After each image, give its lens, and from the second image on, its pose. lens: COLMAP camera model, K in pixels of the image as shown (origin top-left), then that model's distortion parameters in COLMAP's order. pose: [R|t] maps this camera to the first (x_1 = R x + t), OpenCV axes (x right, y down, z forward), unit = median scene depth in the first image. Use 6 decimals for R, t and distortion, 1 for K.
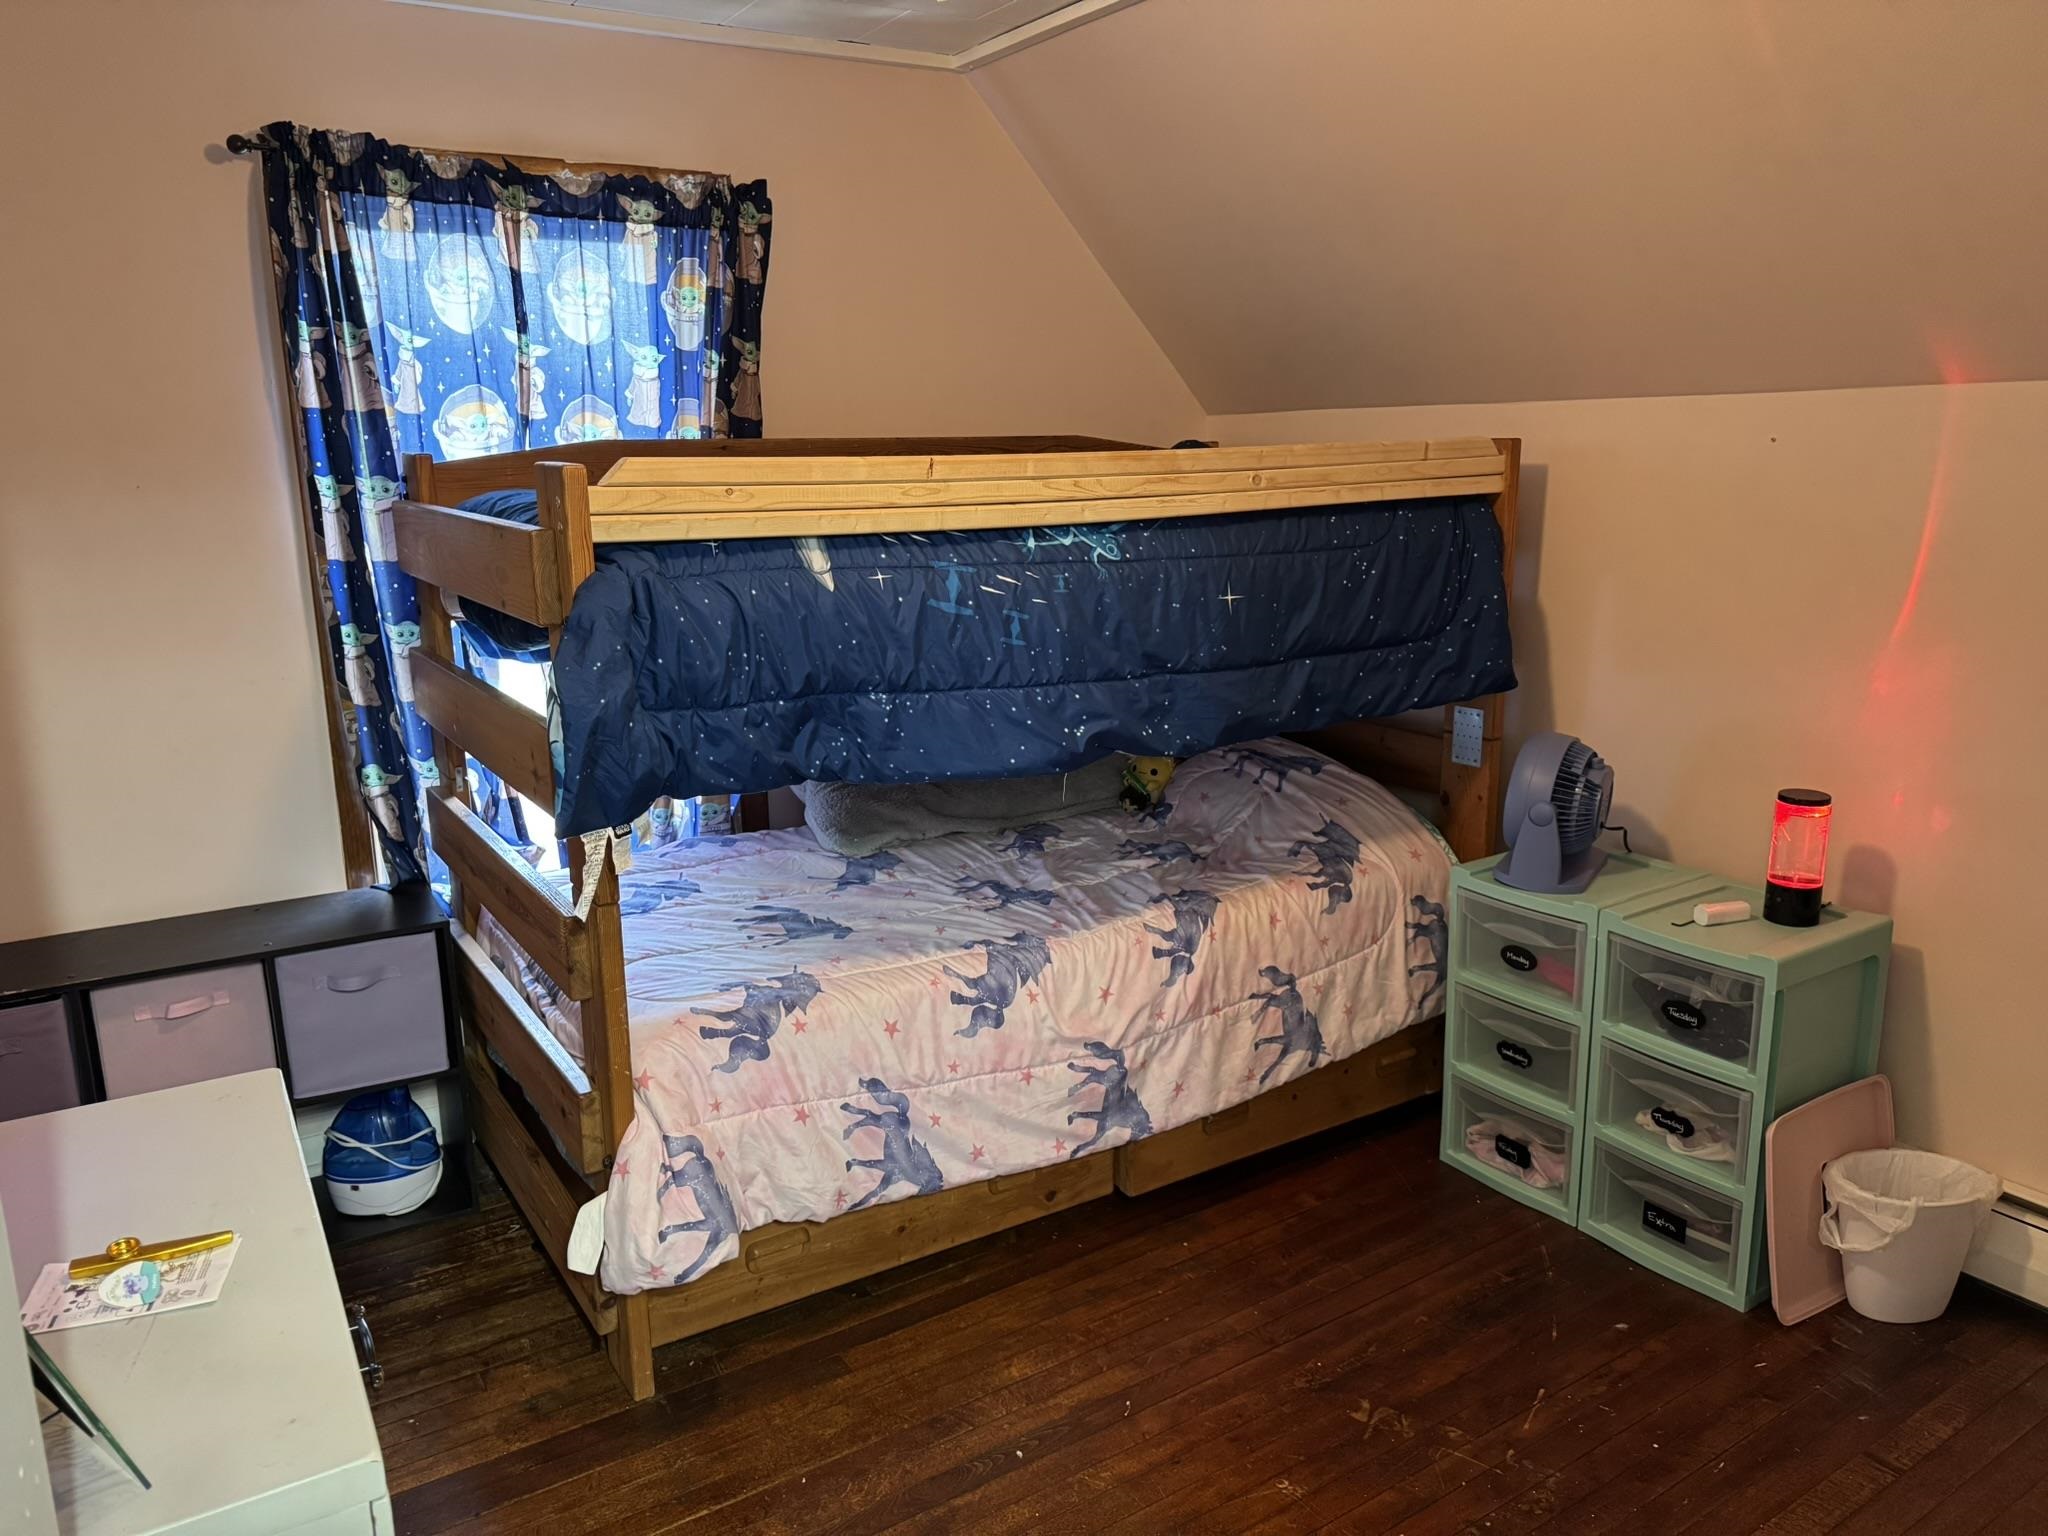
lens RADIAL K [[1463.0, 0, 1024.0], [0, 1463.0, 768.0], [0, 0, 1]] dist [0.003647, 0.000813]
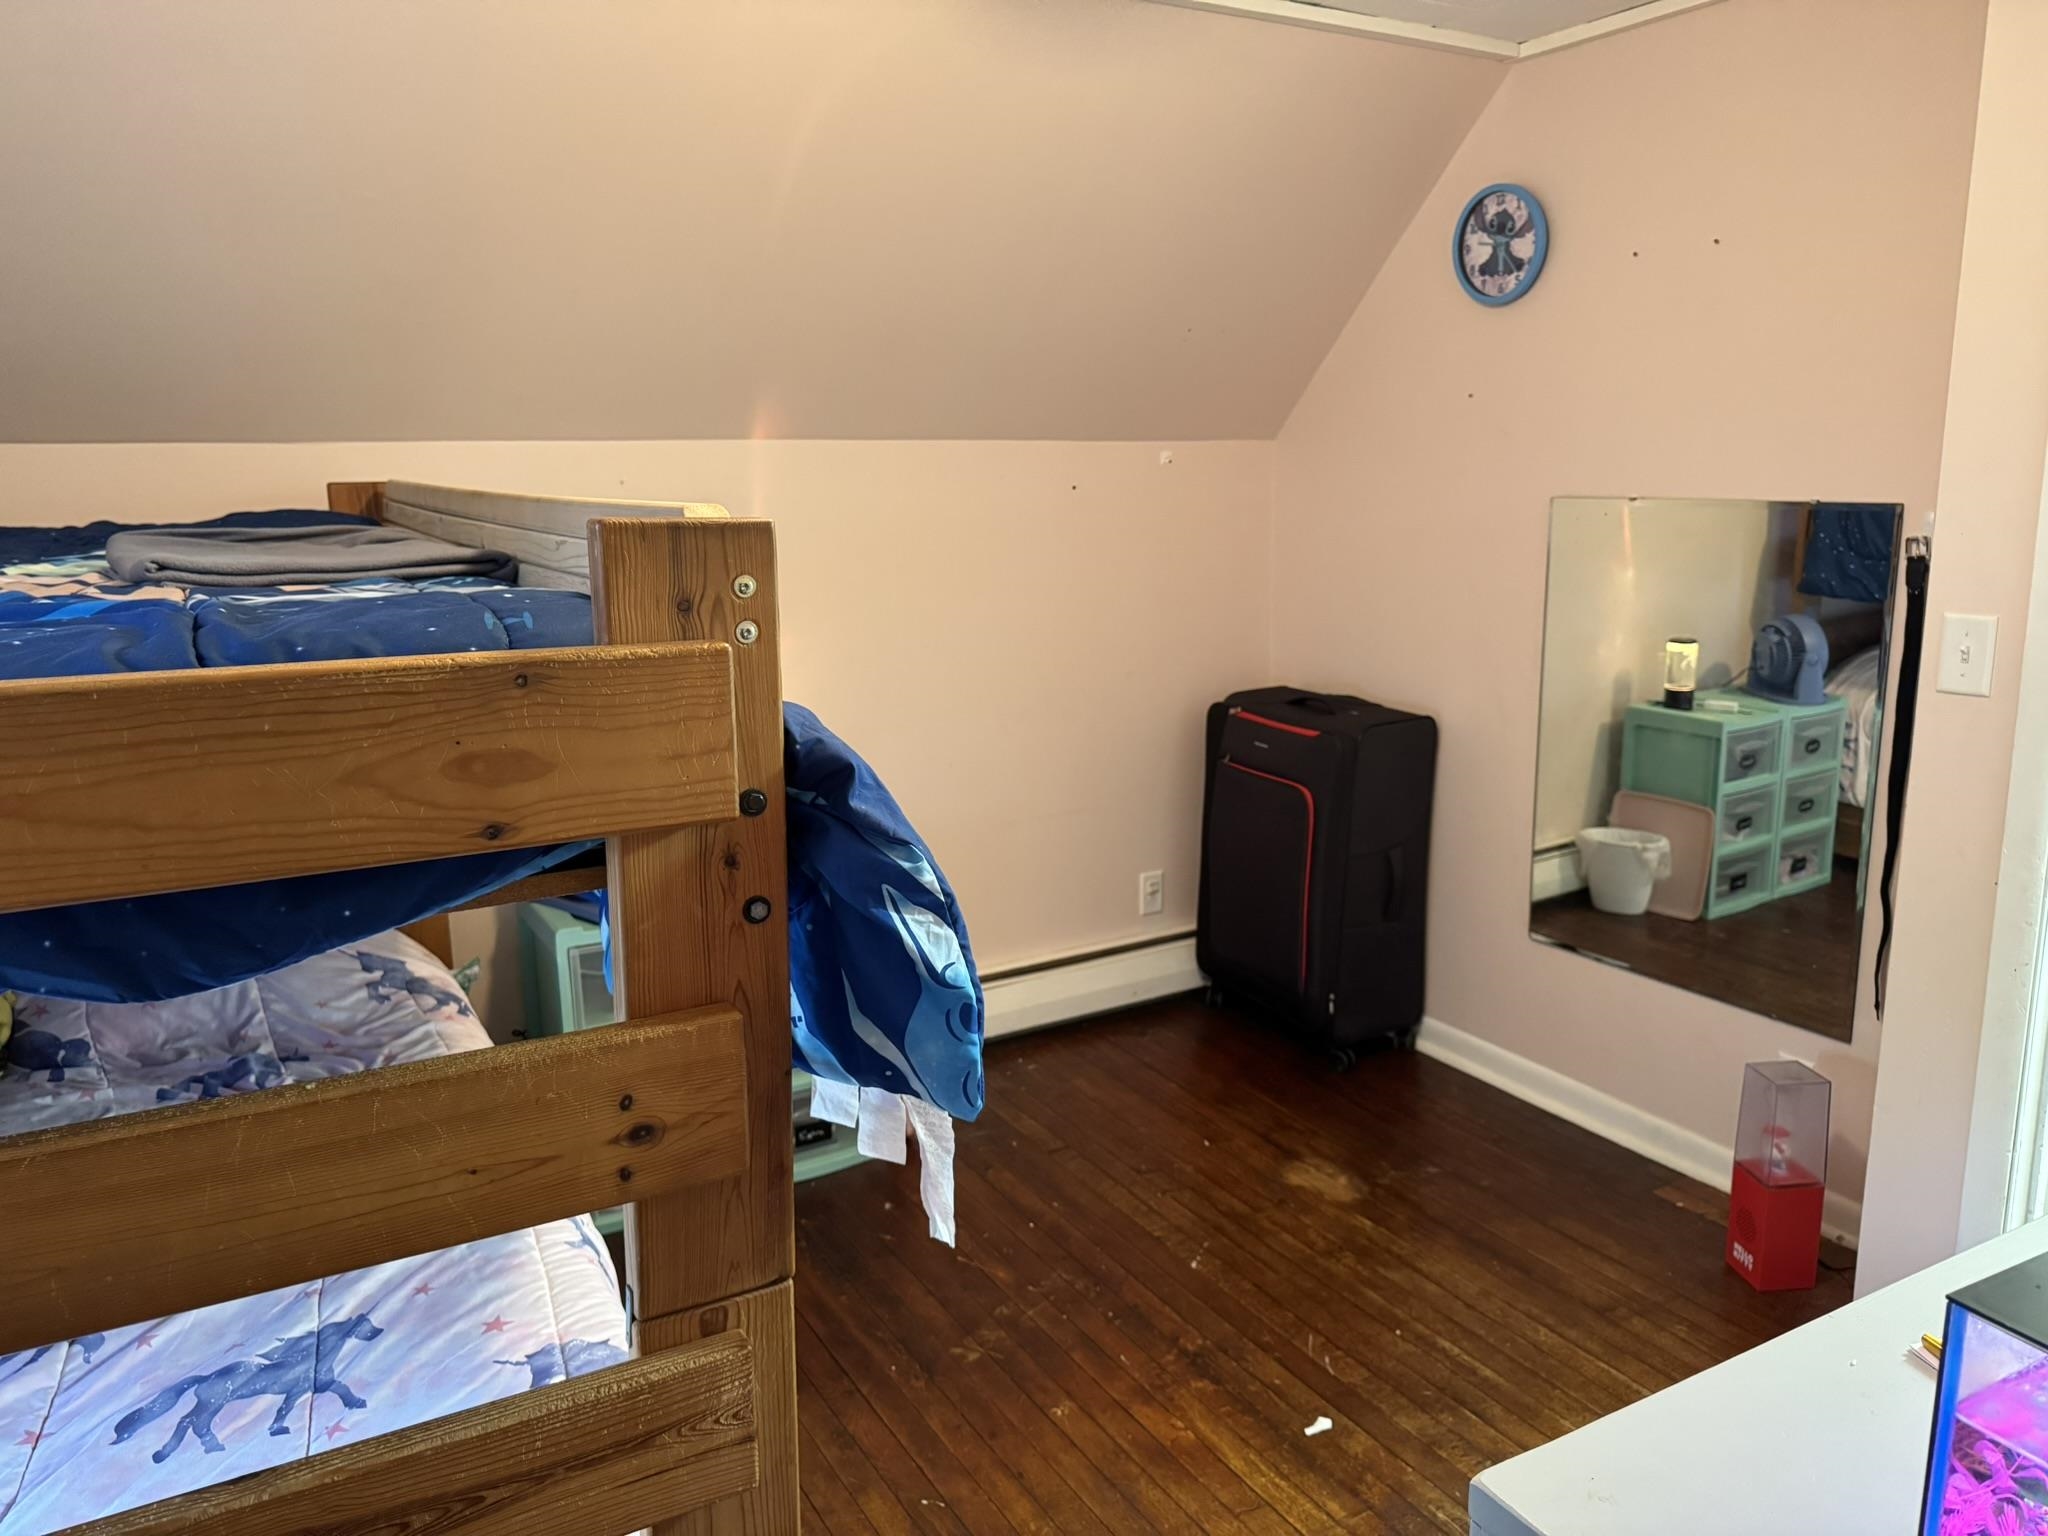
lens RADIAL K [[1463.0, 0, 1024.0], [0, 1463.0, 768.0], [0, 0, 1]] dist [0.003647, 0.000813]
pose [[0.048784, -0.198526, 0.978881, -0.697684], [0.232061, 0.955482, 0.182215, -0.158219], [-0.971477, 0.218271, 0.092682, 0.700079]]
